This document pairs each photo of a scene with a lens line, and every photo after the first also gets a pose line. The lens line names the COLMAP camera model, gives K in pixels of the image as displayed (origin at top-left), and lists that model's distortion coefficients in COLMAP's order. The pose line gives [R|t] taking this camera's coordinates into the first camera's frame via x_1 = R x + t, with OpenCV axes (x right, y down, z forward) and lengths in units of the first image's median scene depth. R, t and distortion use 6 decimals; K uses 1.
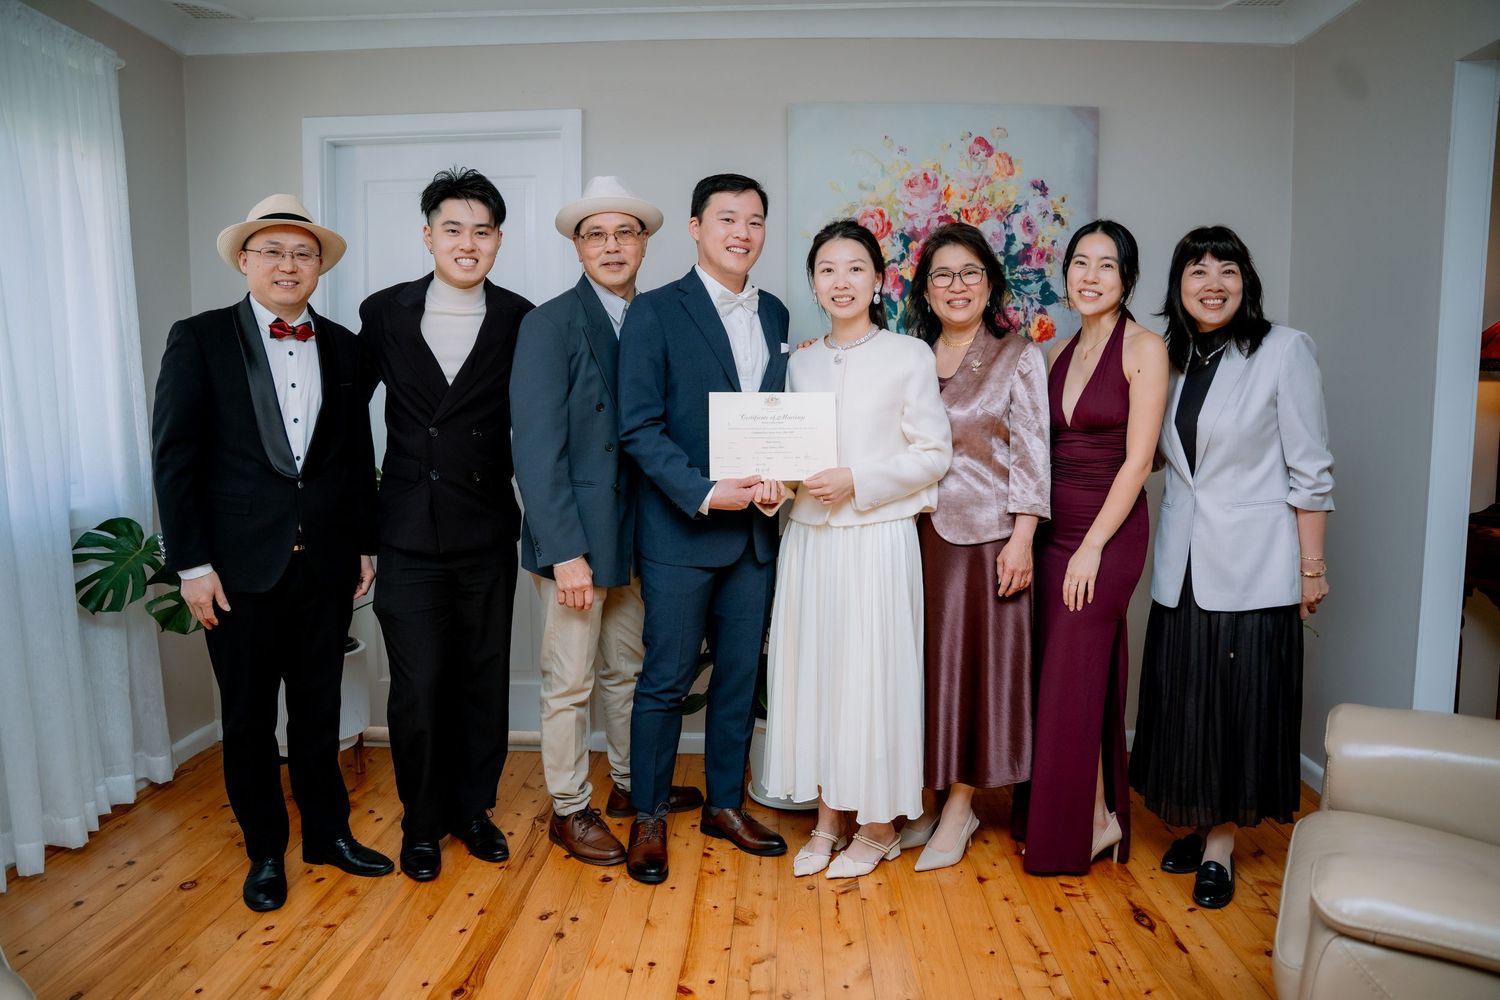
lens RADIAL K [[1037.1, 0, 750.0], [0, 1037.1, 500.0], [0, 0, 1]] dist [-0.172703, 0.125207]
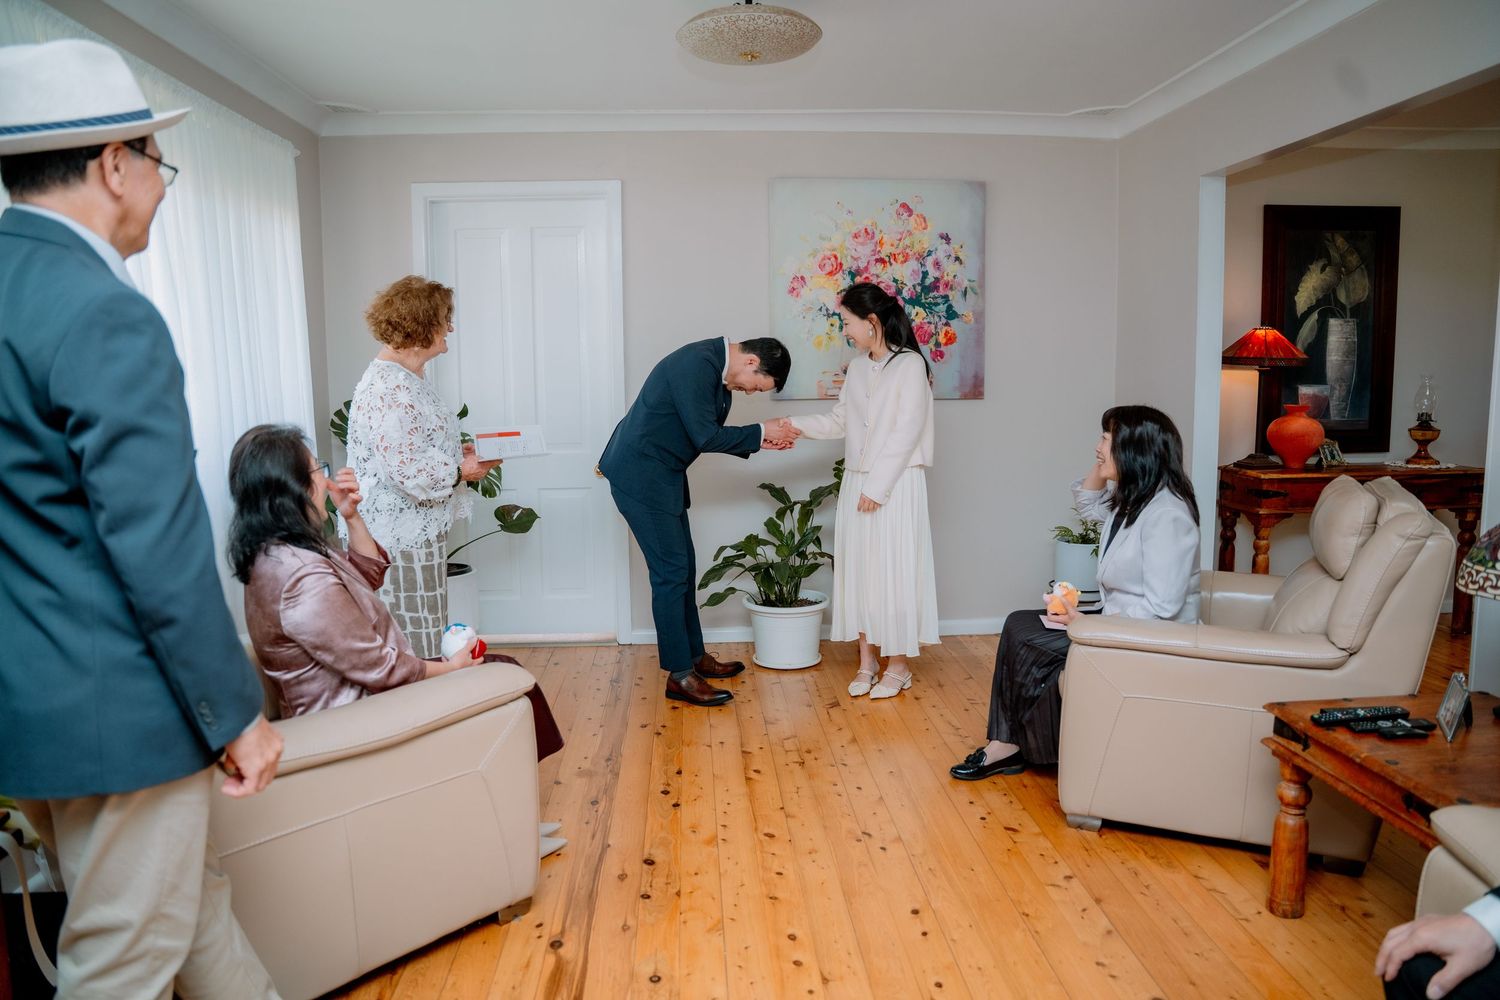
lens RADIAL K [[1037.1, 0, 750.0], [0, 1037.1, 500.0], [0, 0, 1]] dist [-0.172703, 0.125207]
pose [[0.995574, -0.021640, 0.091457, -0.177128], [0.019240, 0.999449, 0.027035, 0.024443], [-0.091992, -0.025156, 0.995442, -0.583697]]
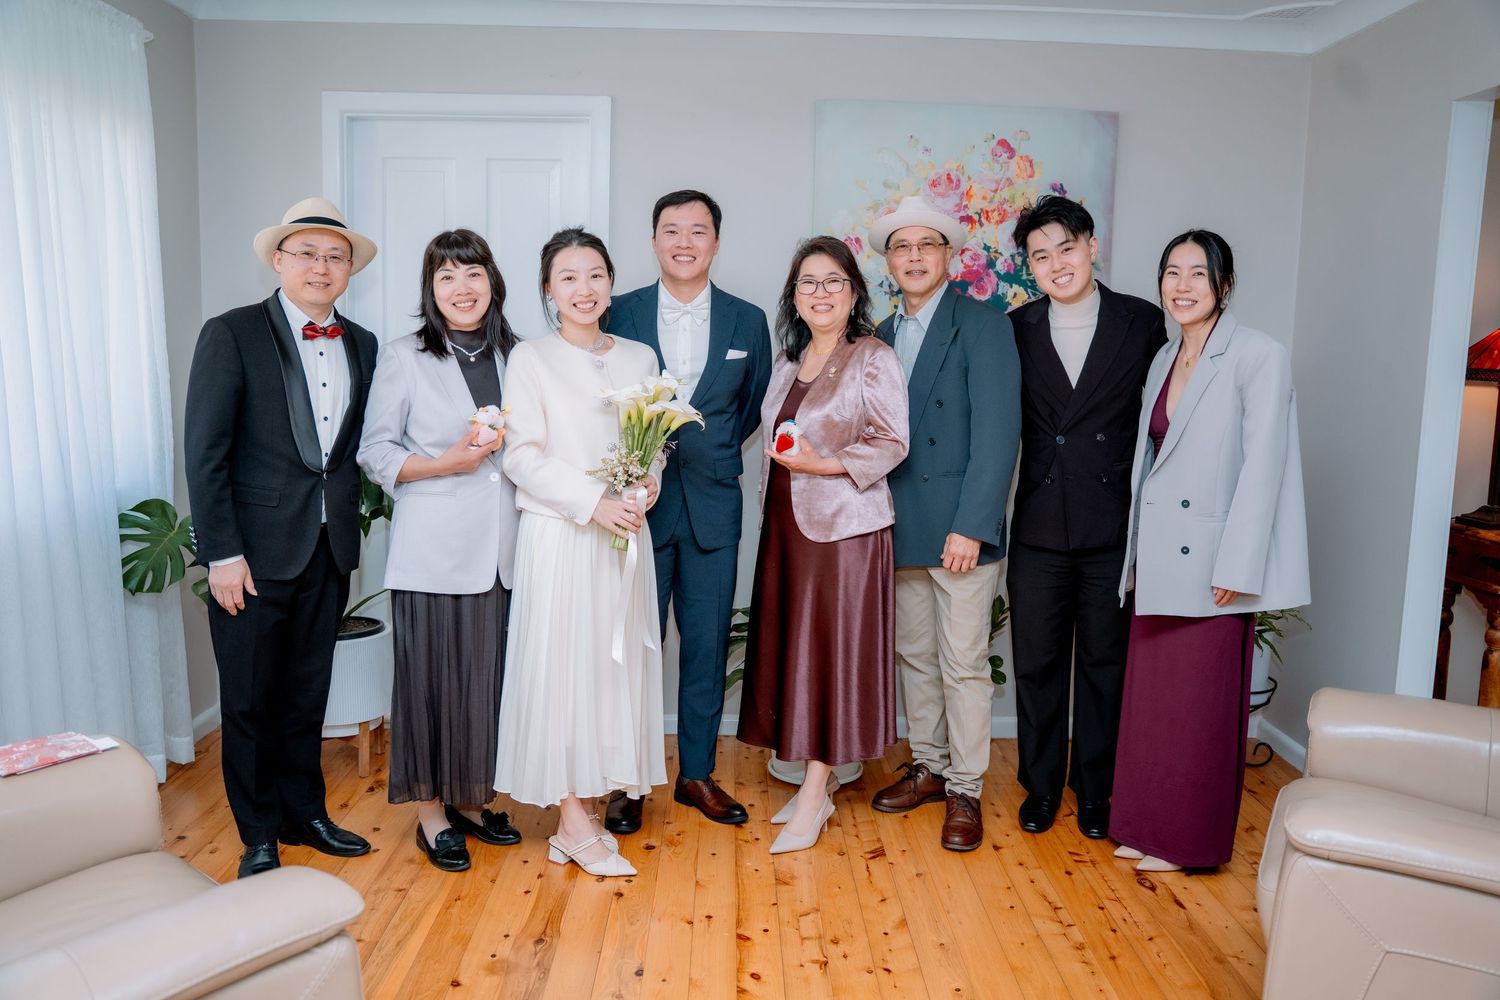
lens RADIAL K [[1190.0, 0, 750.0], [0, 1190.0, 500.0], [0, 0, 1]] dist [-0.136358, 0.147188]
pose [[0.998412, 0.016653, 0.053822, -0.117720], [-0.018275, 0.999389, 0.029783, -0.032769], [-0.053293, -0.030719, 0.998106, -0.251806]]
